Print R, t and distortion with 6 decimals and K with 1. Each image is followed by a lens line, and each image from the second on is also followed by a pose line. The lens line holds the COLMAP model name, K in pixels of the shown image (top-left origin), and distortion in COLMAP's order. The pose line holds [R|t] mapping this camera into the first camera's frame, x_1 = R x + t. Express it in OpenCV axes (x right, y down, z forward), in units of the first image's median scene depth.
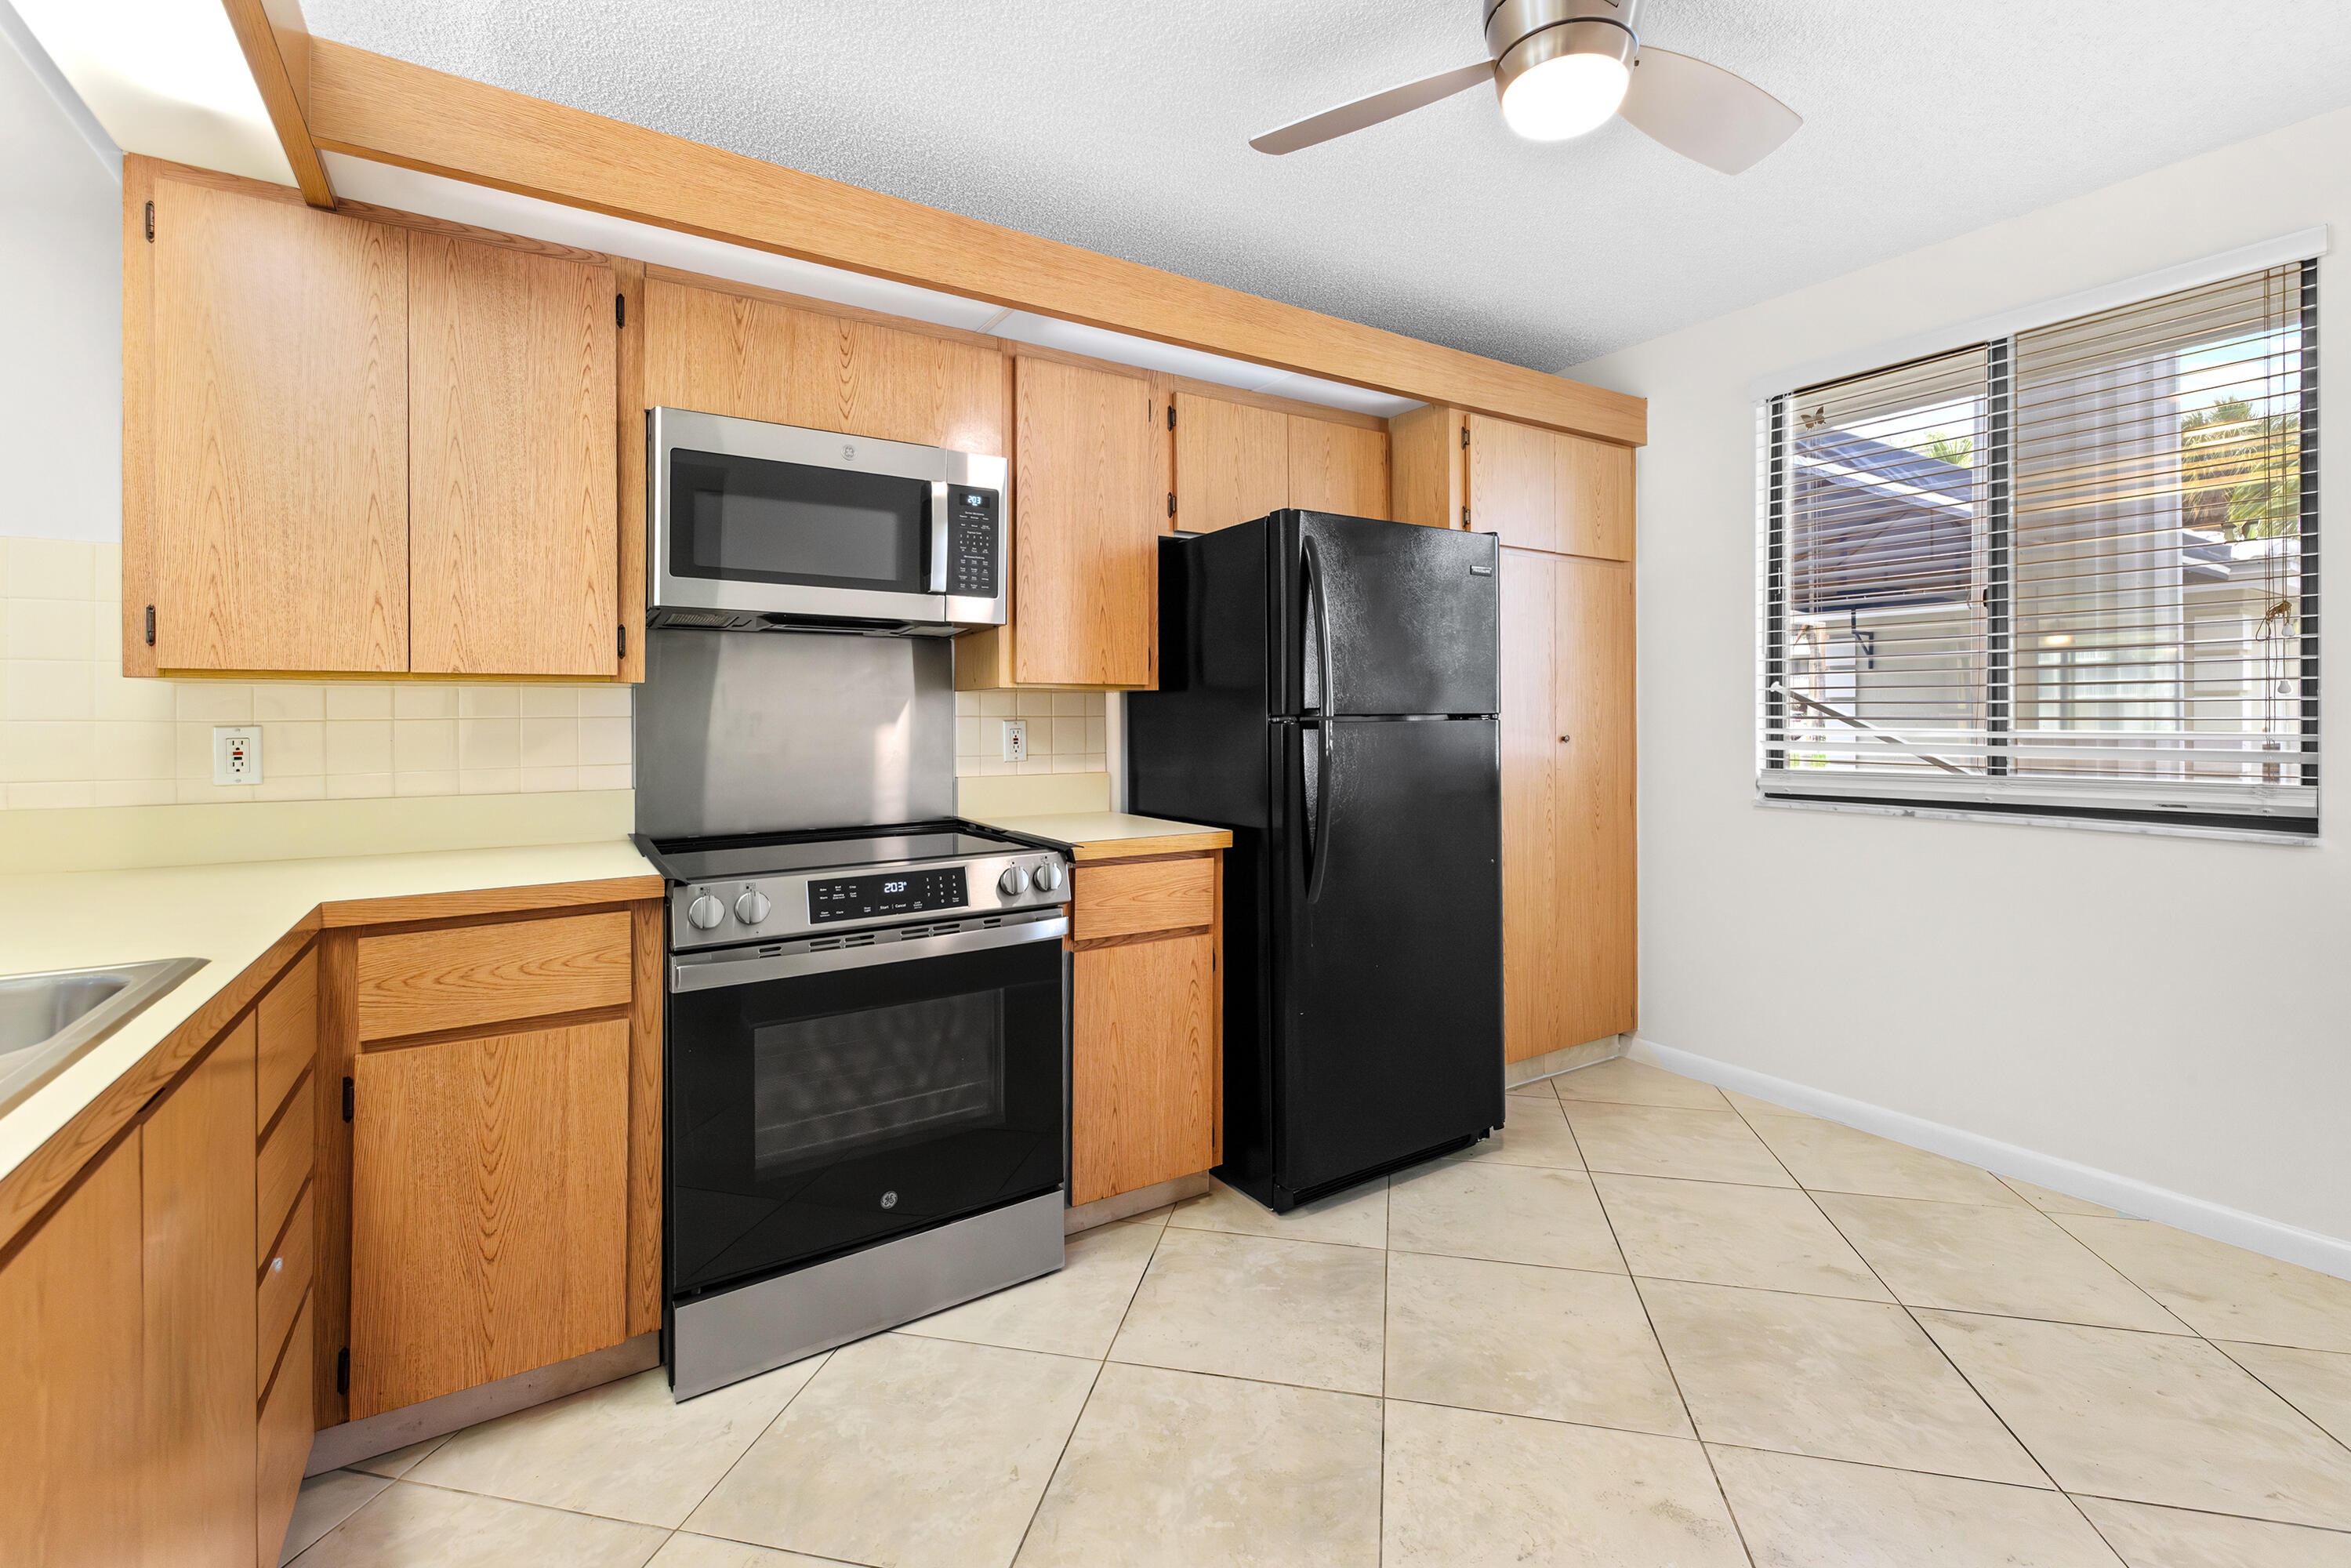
lens RADIAL K [[1012.6, 0, 1170.1], [0, 1012.6, 714.1], [0, 0, 1]] dist [-0.001430, -0.000387]
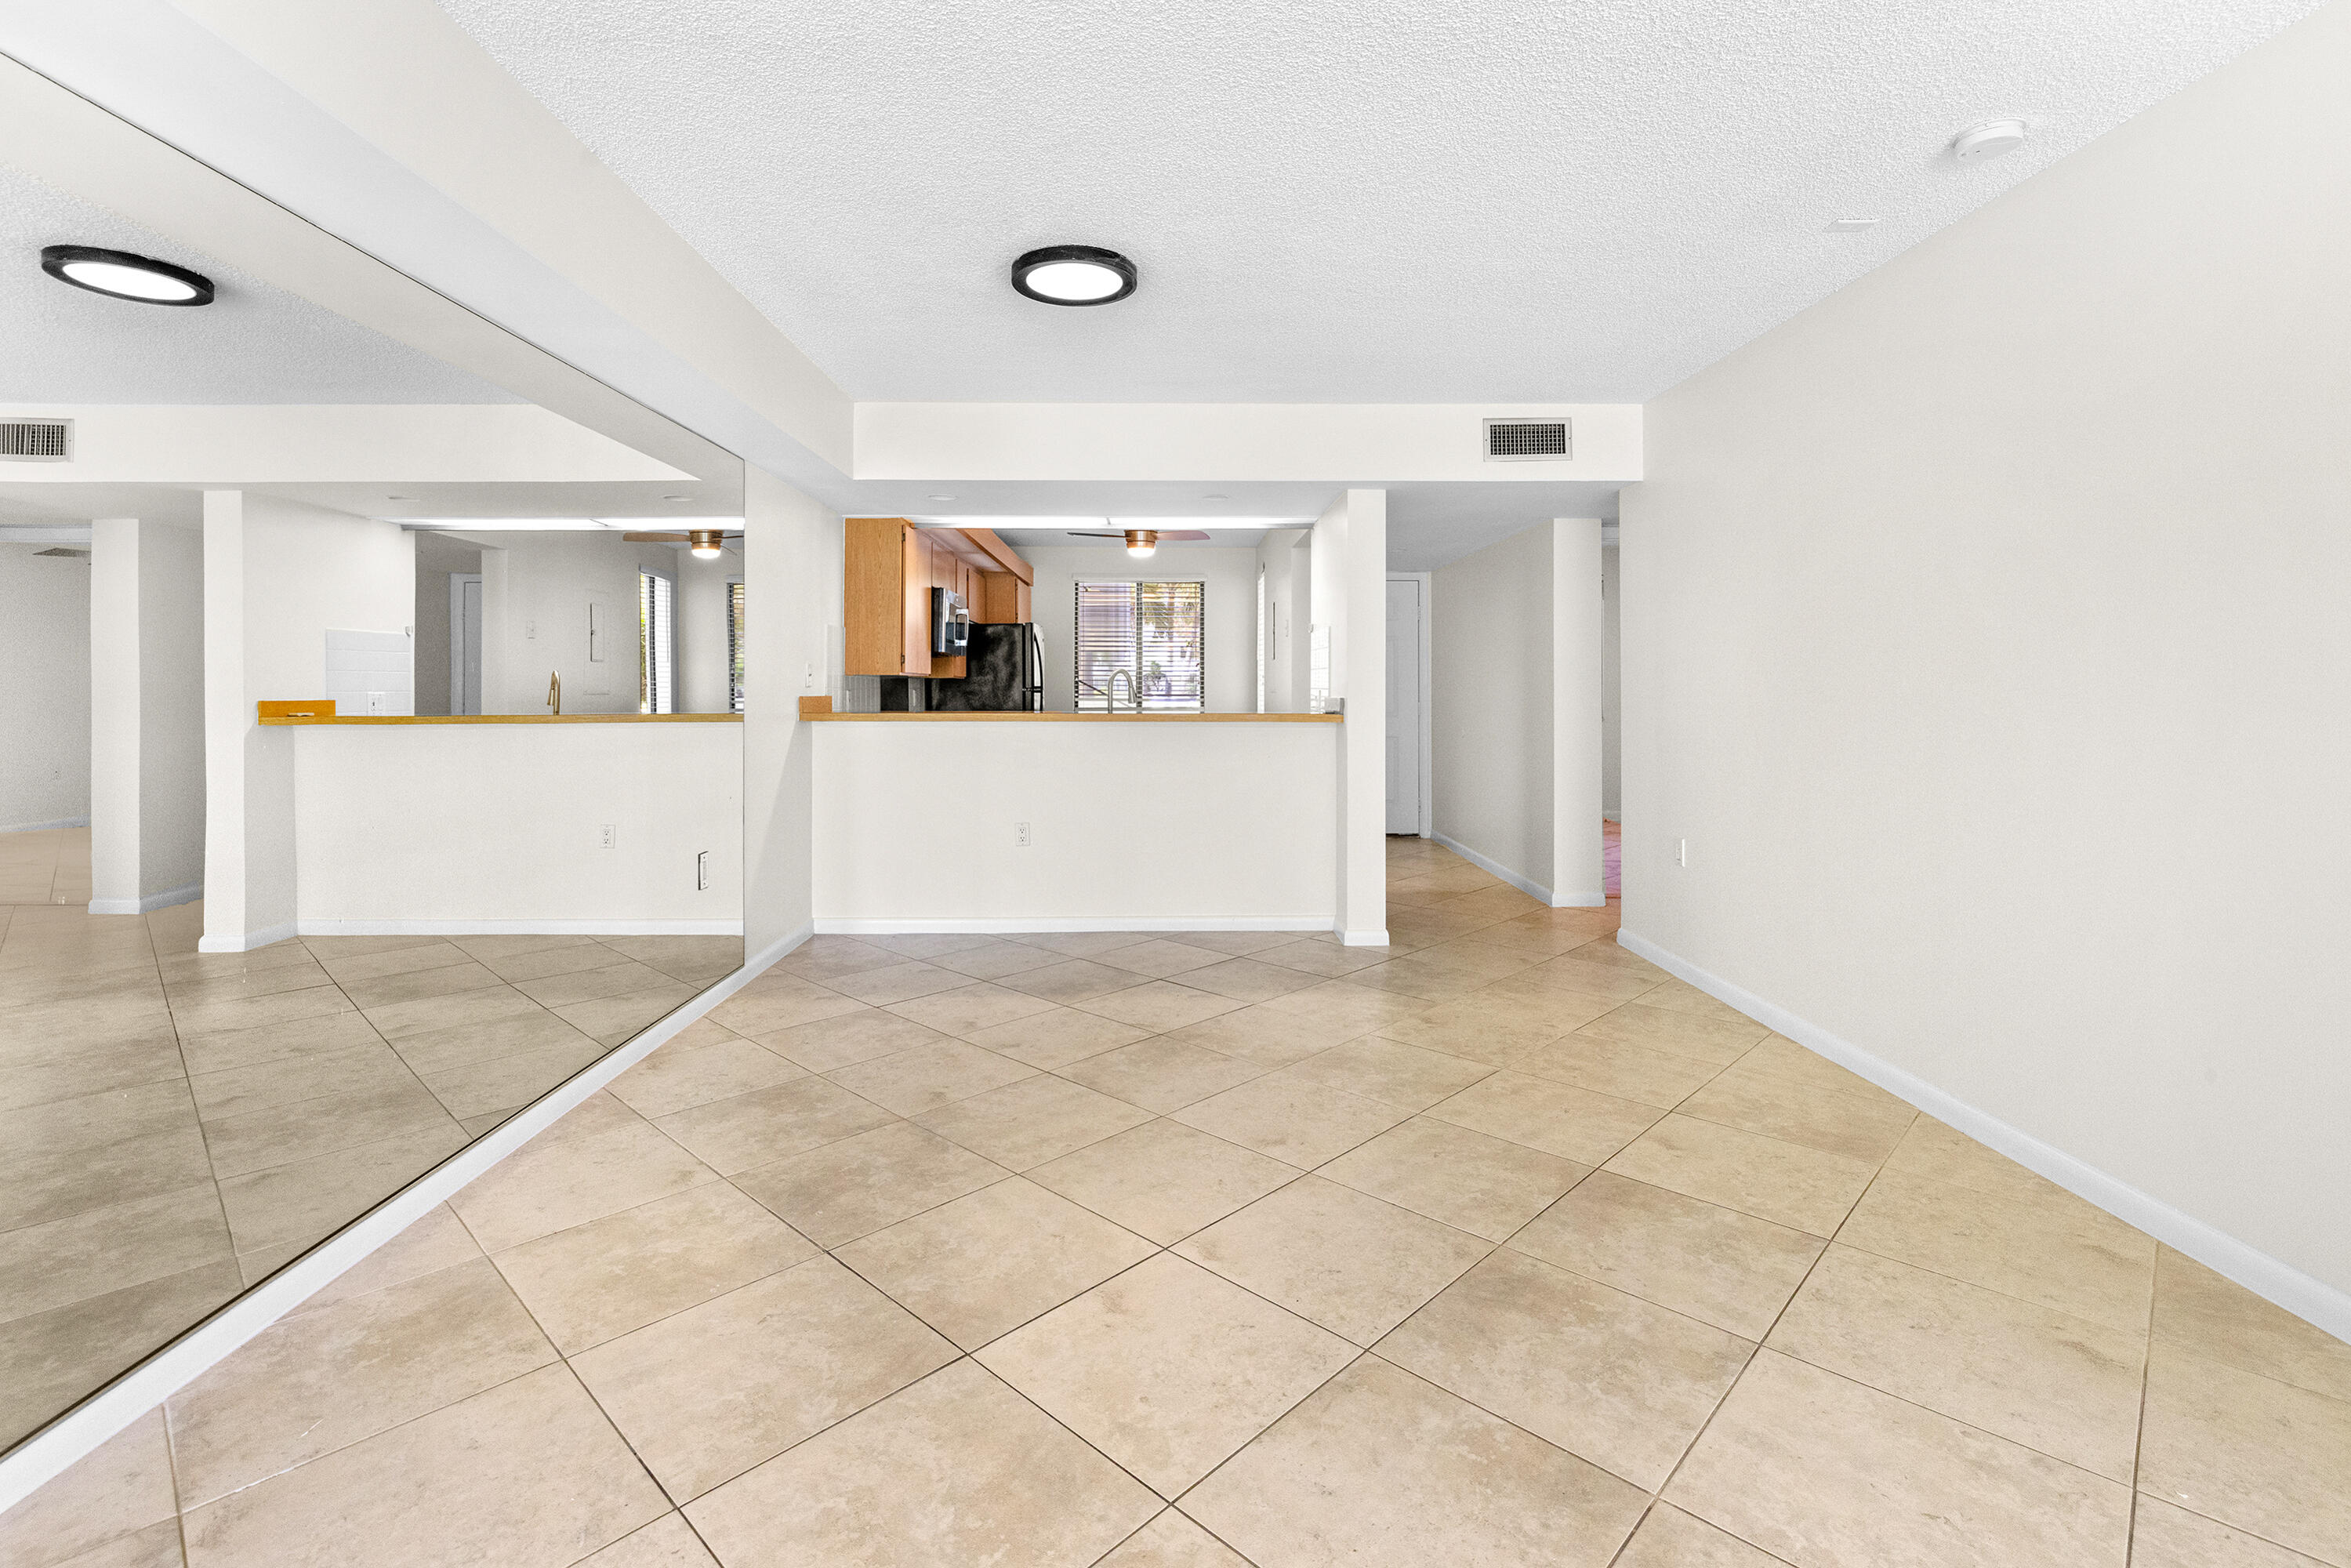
lens RADIAL K [[1059.8, 0, 1172.4], [0, 1059.8, 690.4], [0, 0, 1]] dist [-0.011400, 0.003988]
pose [[0.522411, 0.003904, 0.852685, -2.581837], [-0.000766, 0.999991, -0.004110, 0.020886], [-0.852694, 0.001494, 0.522409, -1.134283]]
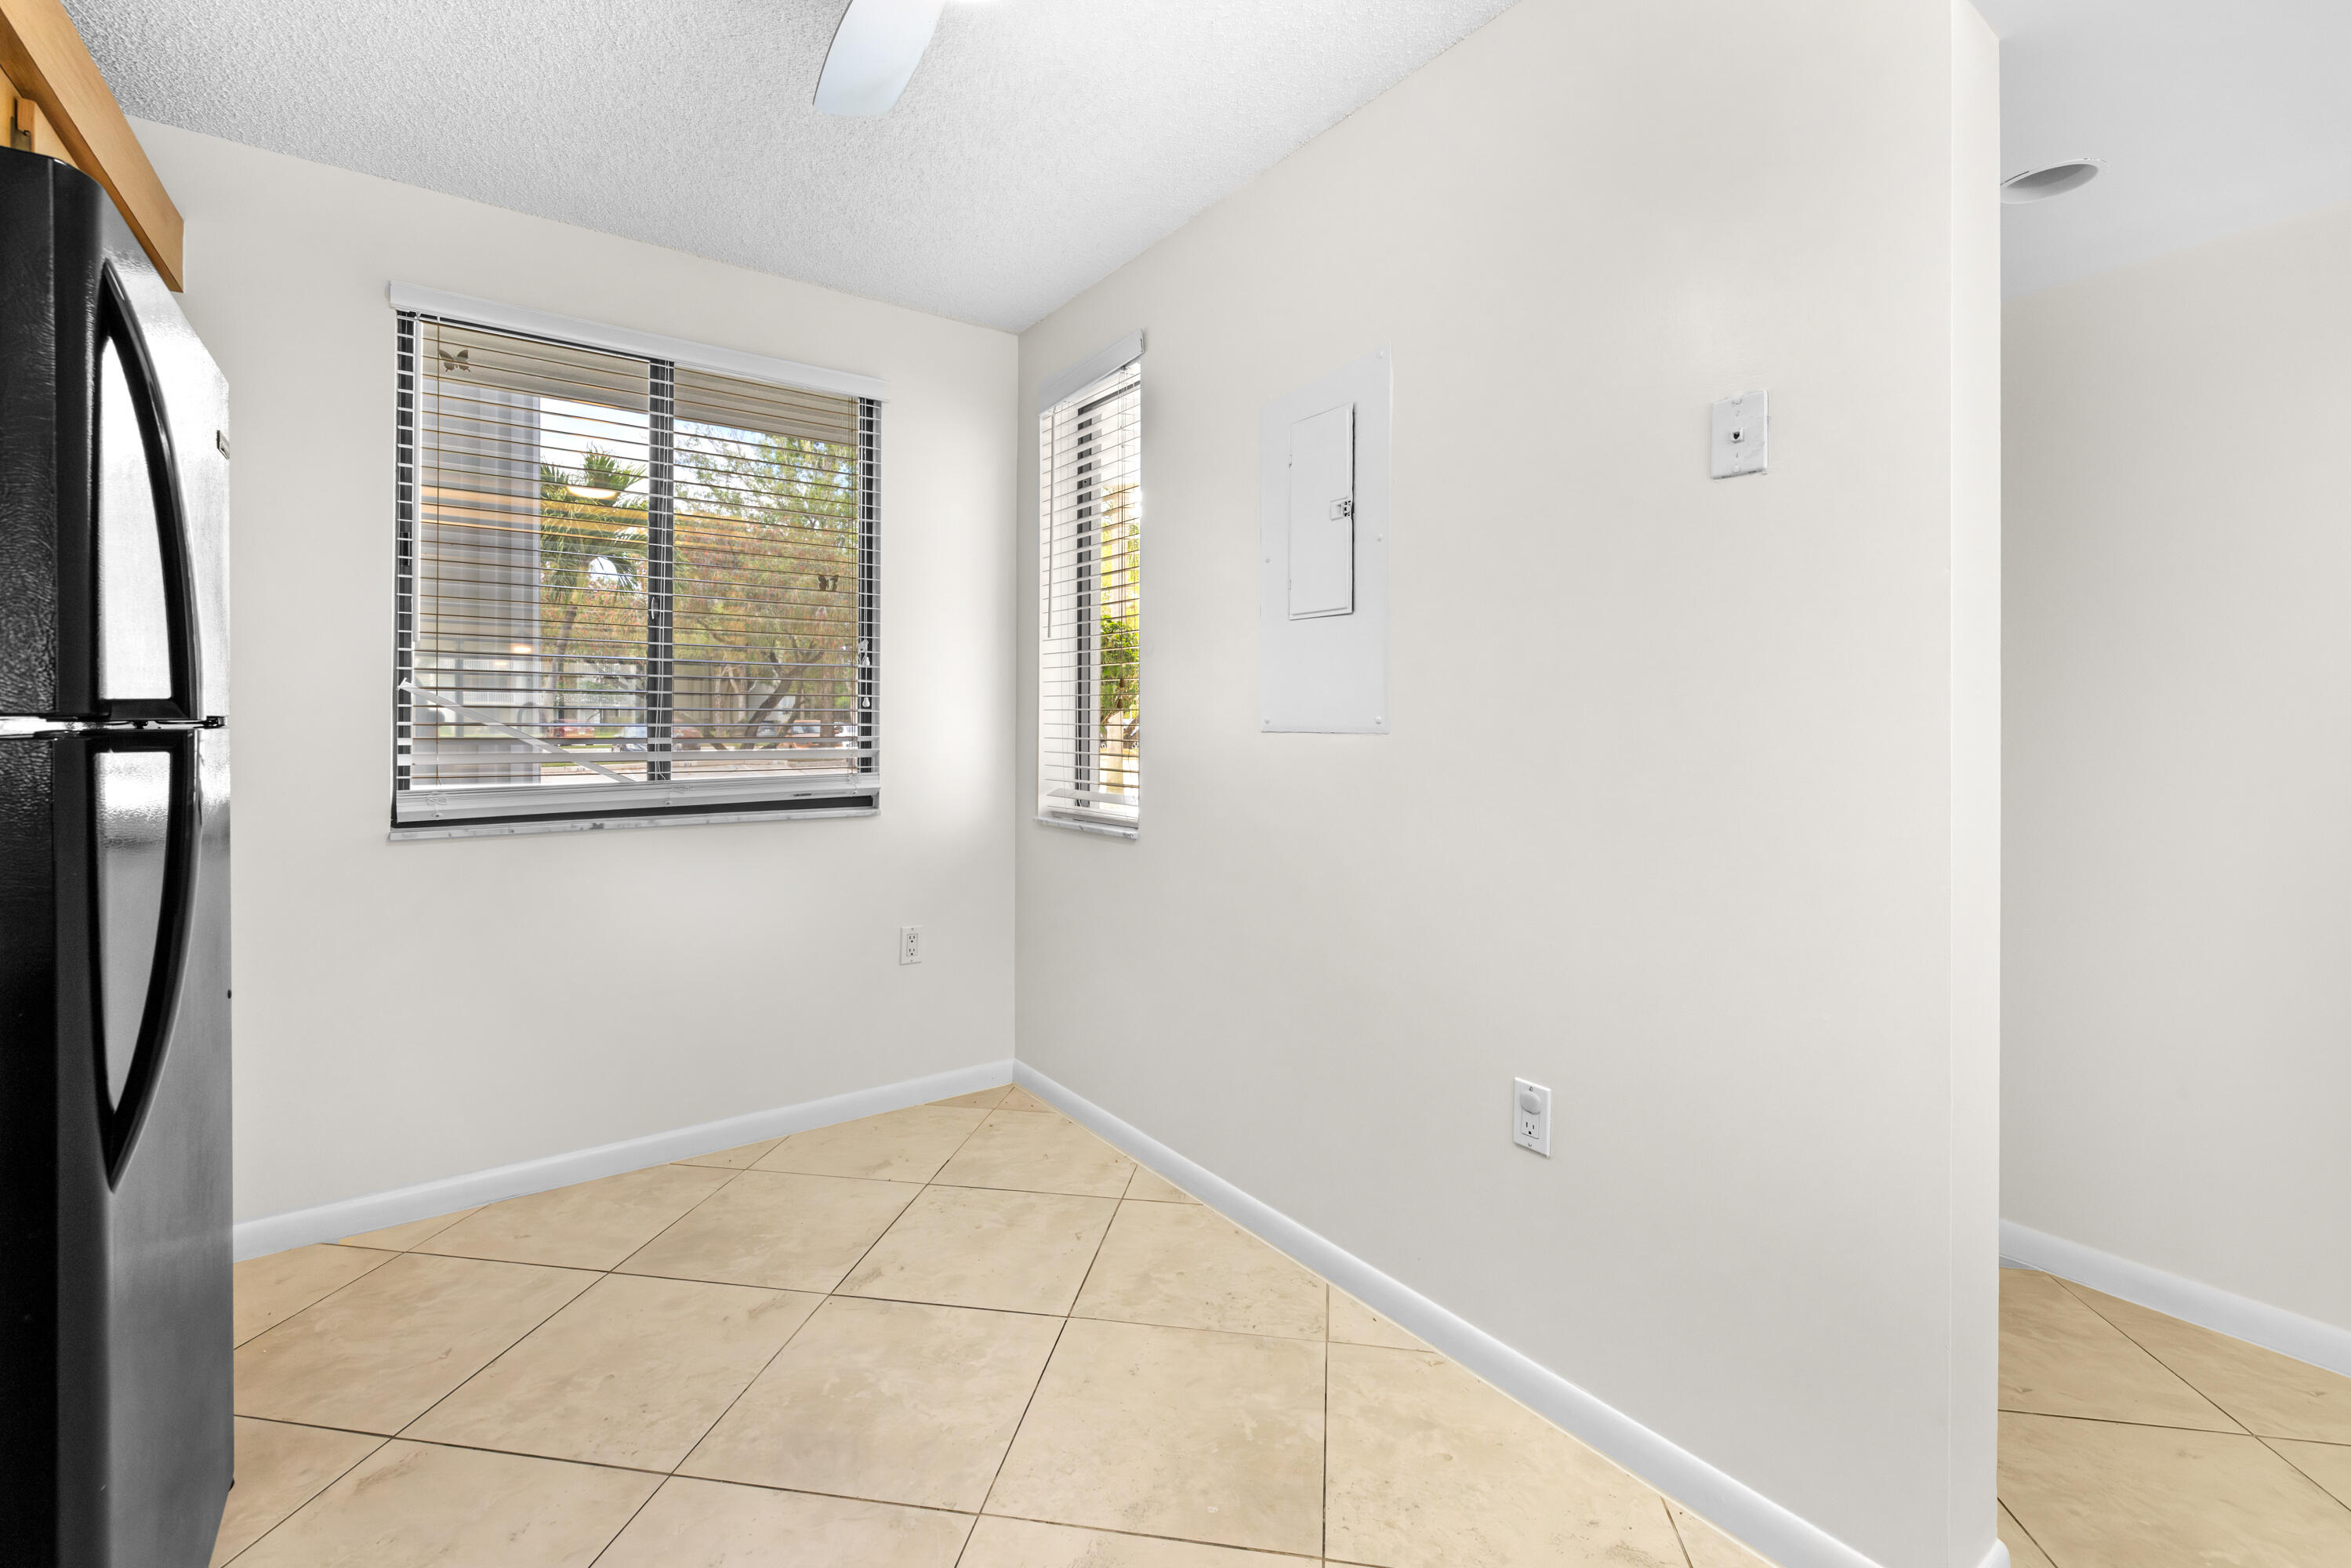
lens RADIAL K [[1012.6, 0, 1170.1], [0, 1012.6, 714.1], [0, 0, 1]] dist [-0.001430, -0.000387]
pose [[-0.064578, 0.009097, 0.997871, -0.301067], [-0.006183, 0.999936, -0.009516, -0.000236], [-0.997894, -0.006784, -0.064518, 0.650868]]
